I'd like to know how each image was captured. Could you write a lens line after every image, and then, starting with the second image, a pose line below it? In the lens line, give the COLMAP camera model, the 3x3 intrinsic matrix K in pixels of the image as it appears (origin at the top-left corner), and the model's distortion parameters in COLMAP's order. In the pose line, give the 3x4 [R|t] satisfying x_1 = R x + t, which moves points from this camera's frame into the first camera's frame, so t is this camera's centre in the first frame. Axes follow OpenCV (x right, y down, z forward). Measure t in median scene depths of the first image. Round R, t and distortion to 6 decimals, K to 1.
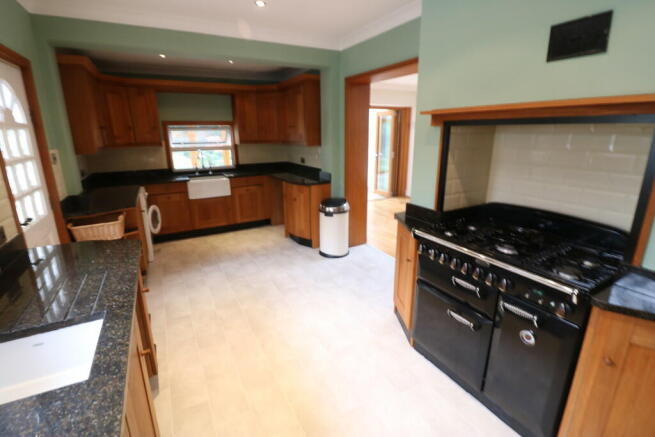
lens RADIAL K [[301.9, 0, 326.8], [0, 301.9, 214.3], [0, 0, 1]] dist [-0.011390, -0.005435]
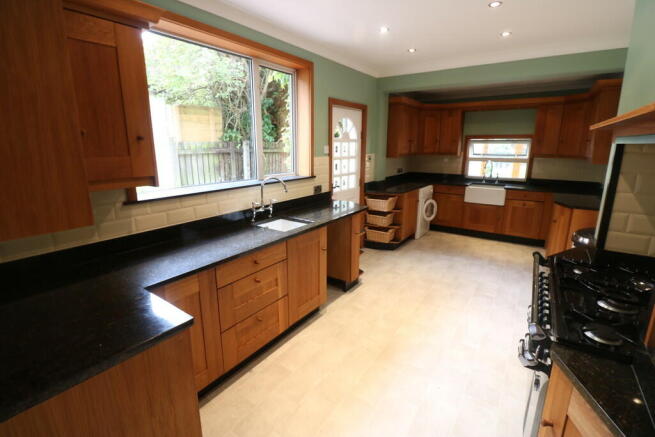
lens RADIAL K [[301.9, 0, 326.4], [0, 301.9, 217.1], [0, 0, 1]] dist [-0.011390, -0.005435]
pose [[0.437990, 0.219742, -0.871710, 0.352779], [-0.240507, 0.962962, 0.121902, -0.005618], [0.866211, 0.156261, 0.474617, -0.010937]]
